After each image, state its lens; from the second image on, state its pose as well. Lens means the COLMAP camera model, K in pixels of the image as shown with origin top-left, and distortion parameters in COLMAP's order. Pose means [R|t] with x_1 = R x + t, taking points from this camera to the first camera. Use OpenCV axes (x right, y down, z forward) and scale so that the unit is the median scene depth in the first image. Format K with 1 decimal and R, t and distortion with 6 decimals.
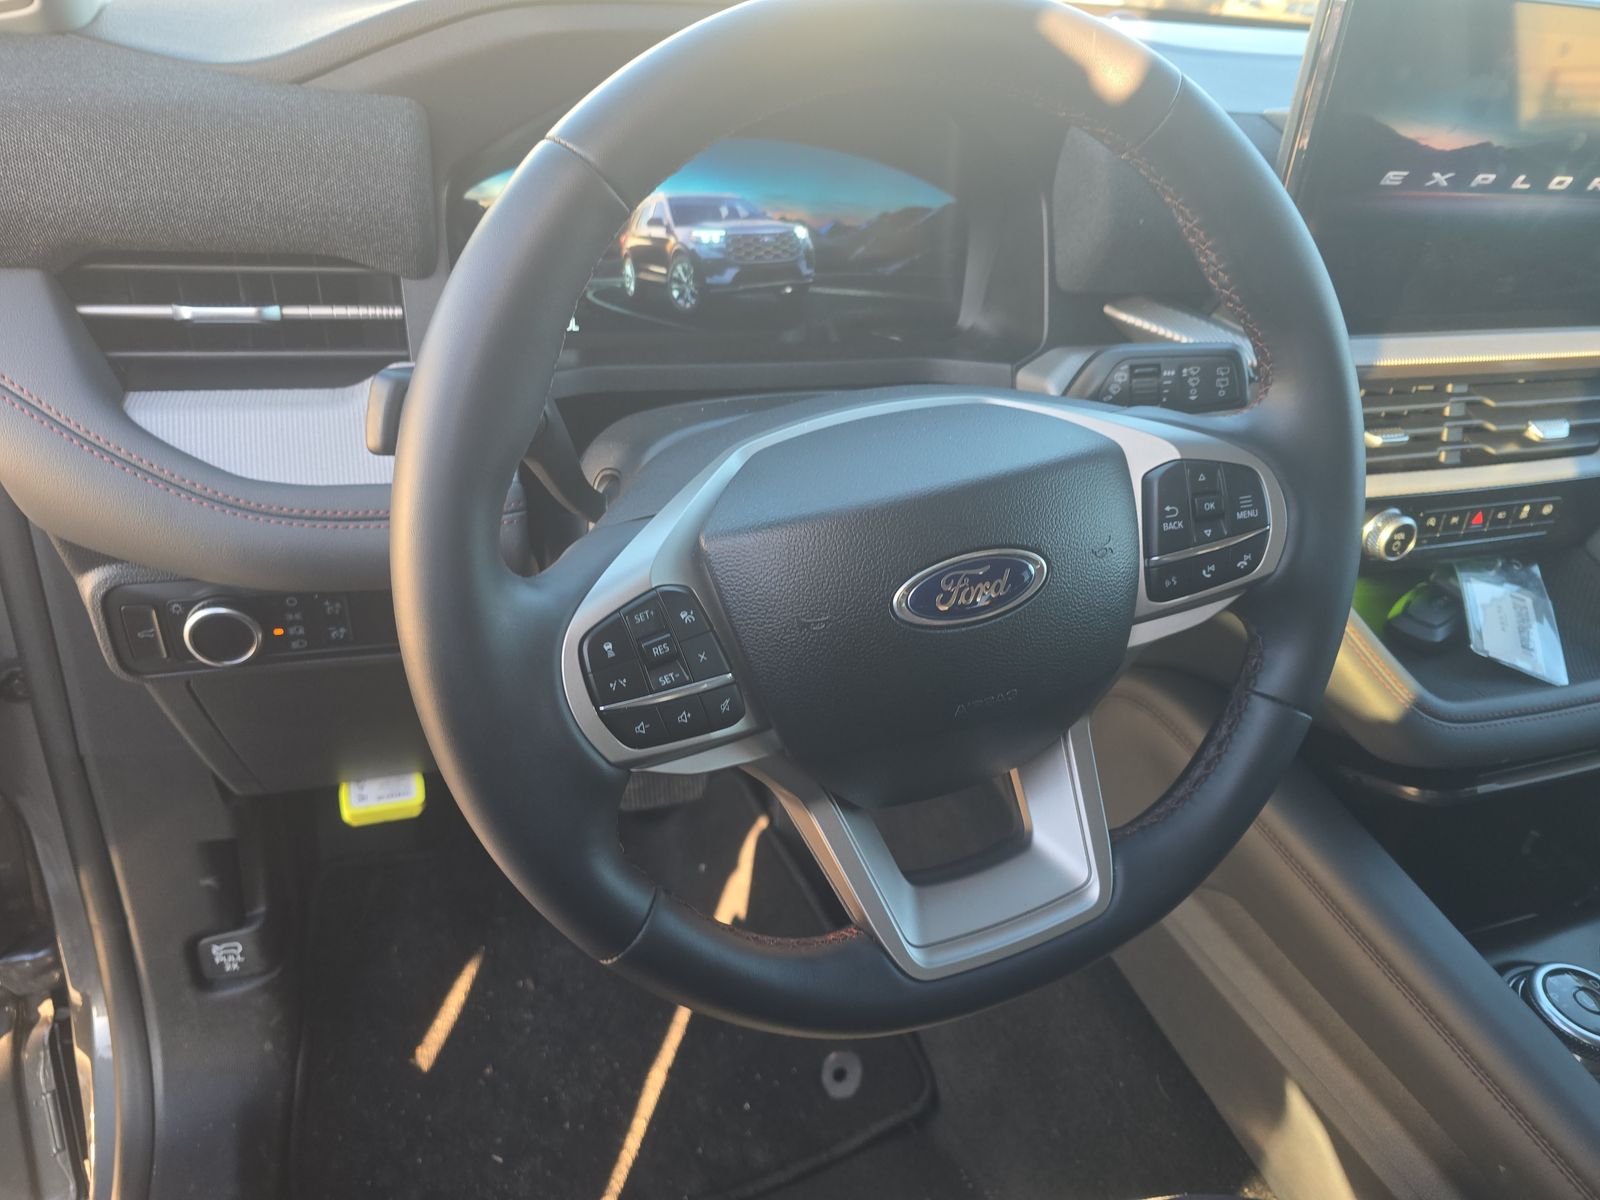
lens RADIAL K [[1068.2, 0, 799.0], [0, 1068.2, 595.9], [0, 0, 1]] dist [0.007507, -0.010716]
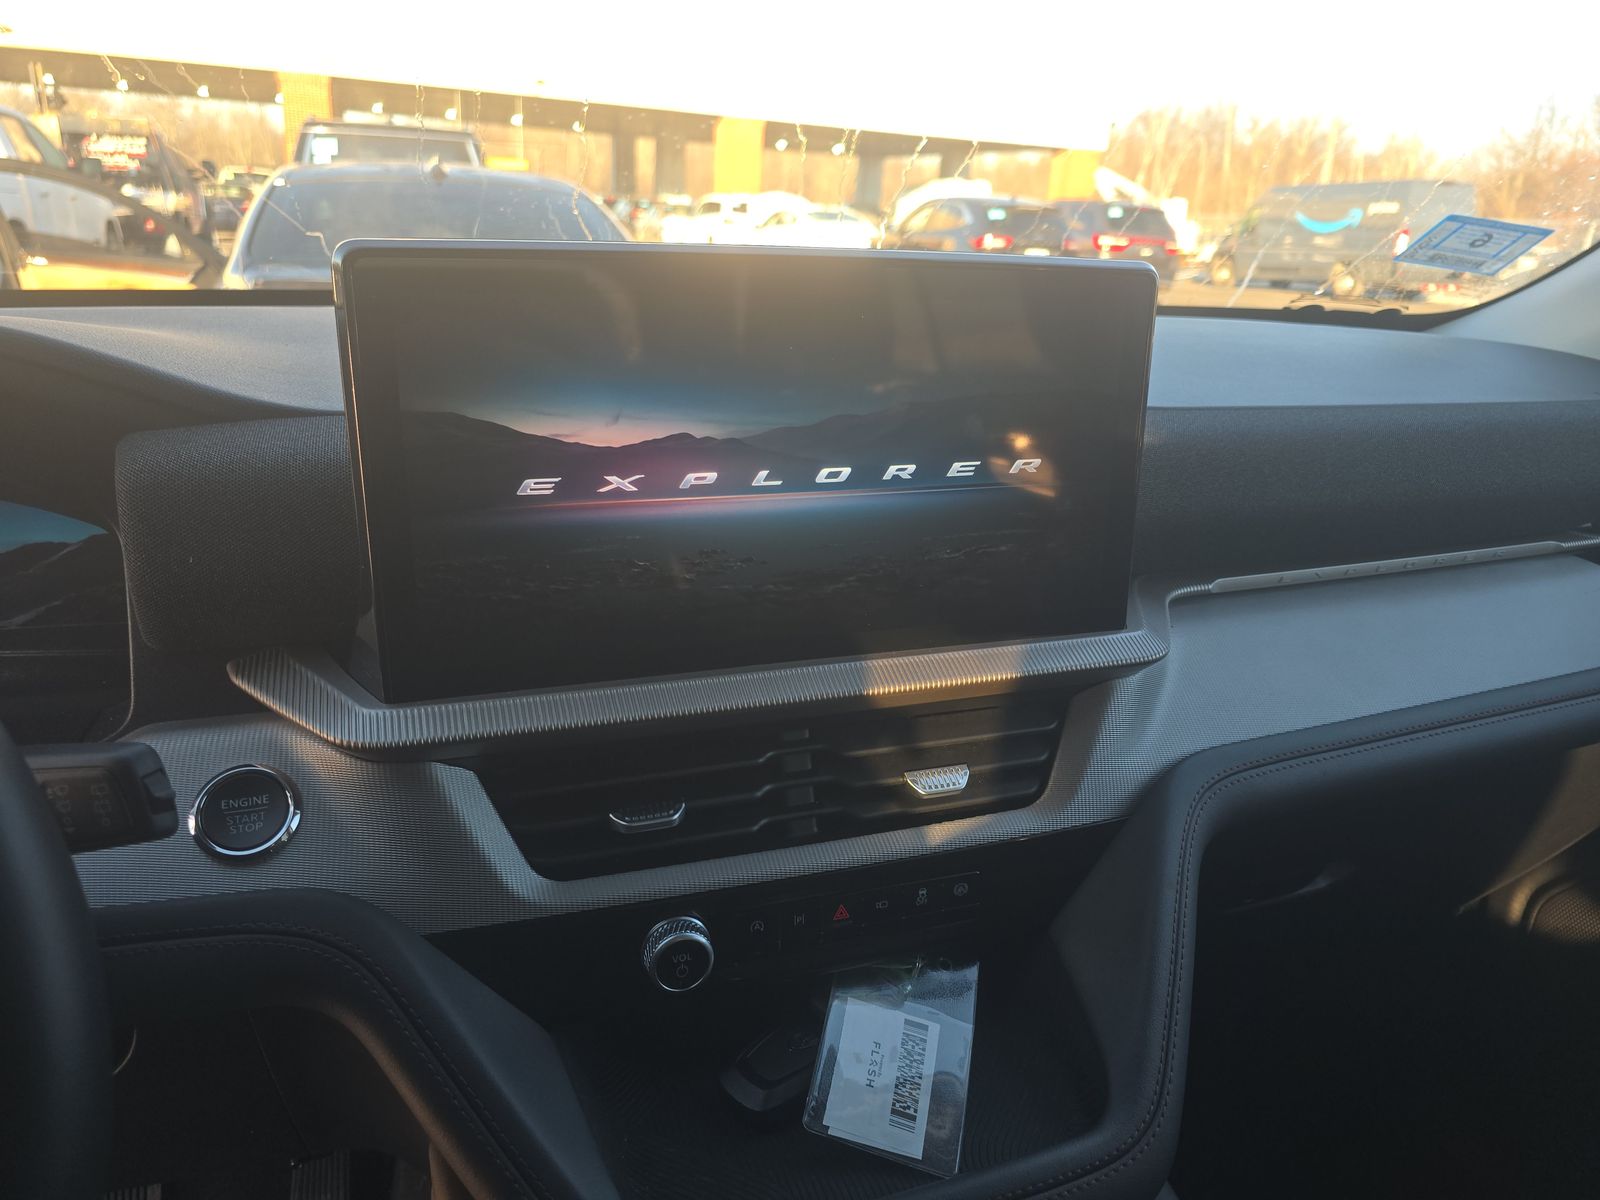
lens RADIAL K [[1068.2, 0, 800.6], [0, 1068.2, 602.7], [0, 0, 1]] dist [0.007507, -0.010716]
pose [[0.997369, -0.068006, 0.025121, 0.597513], [0.072224, 0.962145, -0.262795, -0.086762], [-0.006298, 0.263918, 0.964525, 0.252004]]
